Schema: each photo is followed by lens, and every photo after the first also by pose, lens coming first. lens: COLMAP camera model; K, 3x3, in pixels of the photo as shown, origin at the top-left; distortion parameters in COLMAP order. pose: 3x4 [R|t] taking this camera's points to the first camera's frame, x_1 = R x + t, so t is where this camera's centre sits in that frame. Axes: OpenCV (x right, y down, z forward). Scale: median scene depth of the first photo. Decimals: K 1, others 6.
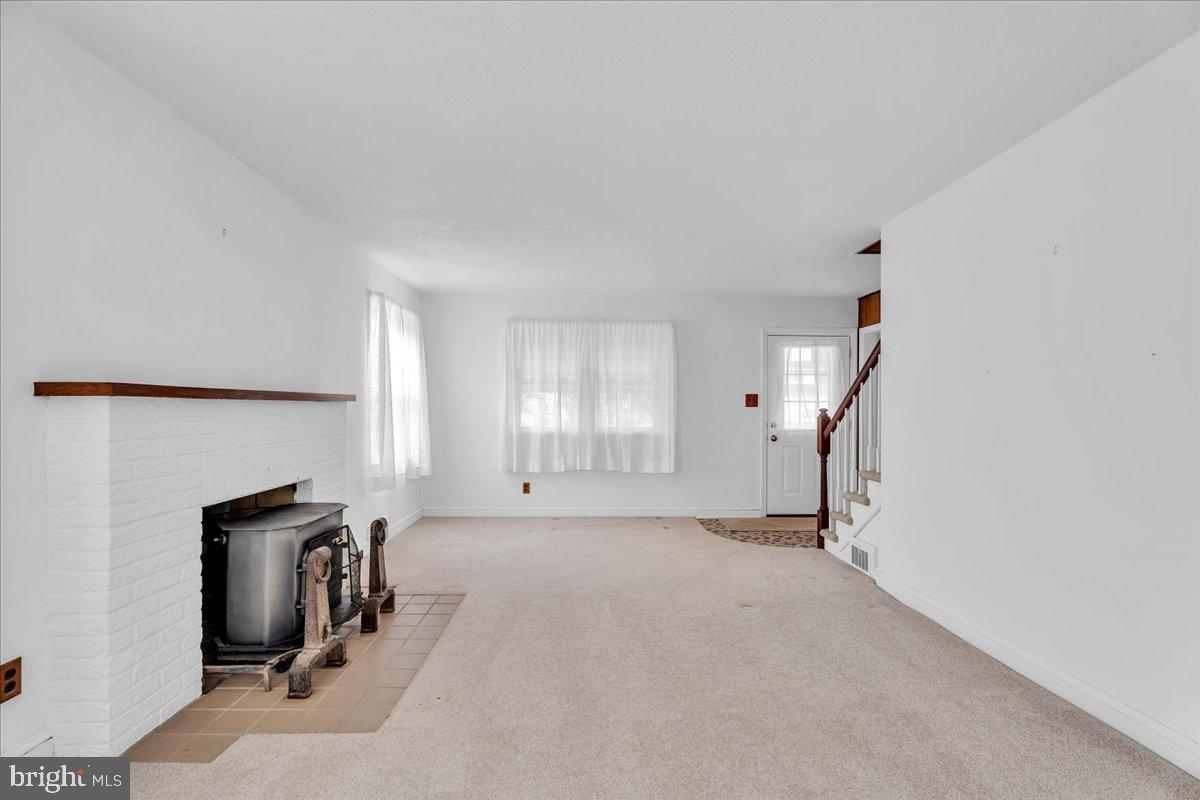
lens RADIAL K [[539.4, 0, 600.0], [0, 539.4, 400.0], [0, 0, 1]] dist [-0.000250, -0.000061]
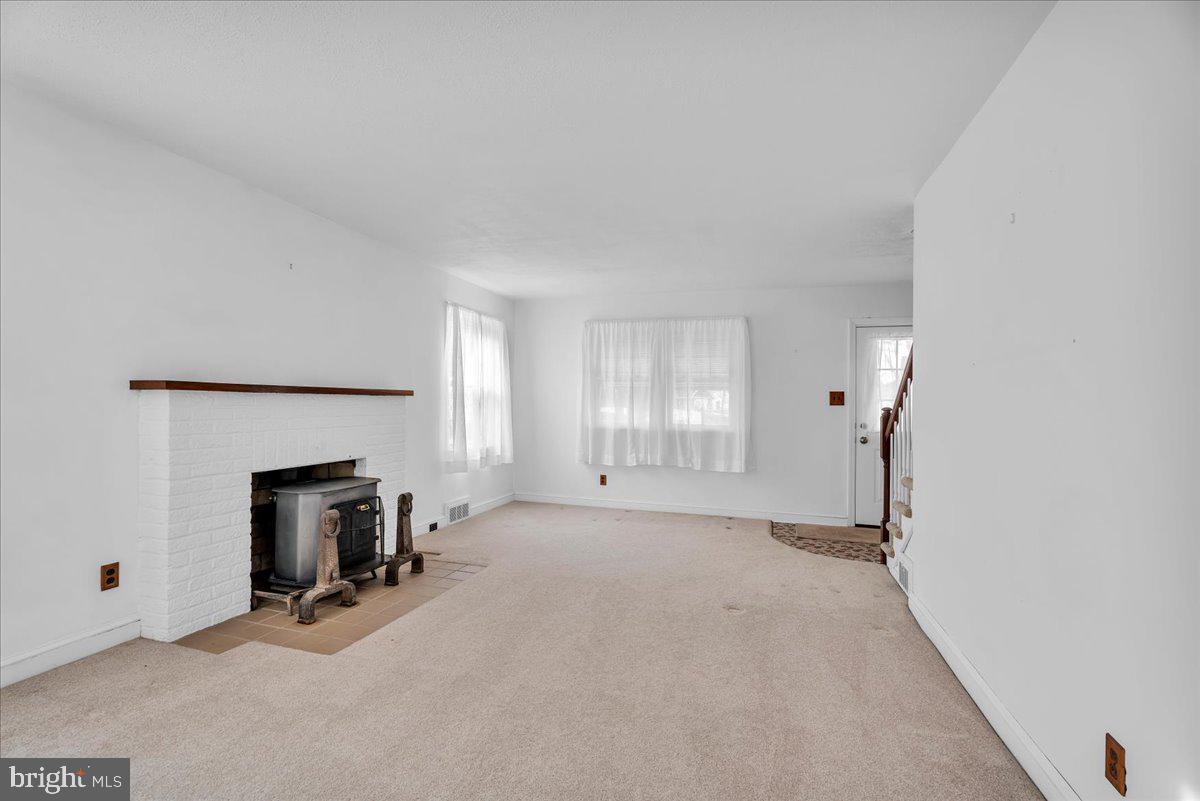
lens RADIAL K [[537.3, 0, 600.0], [0, 537.3, 400.5], [0, 0, 1]] dist [0.002326, 0.000140]
pose [[0.945761, 0.007879, -0.324767, 0.249822], [-0.006543, 0.999965, 0.005207, 0.002681], [0.324796, -0.002800, 0.945780, 0.004592]]
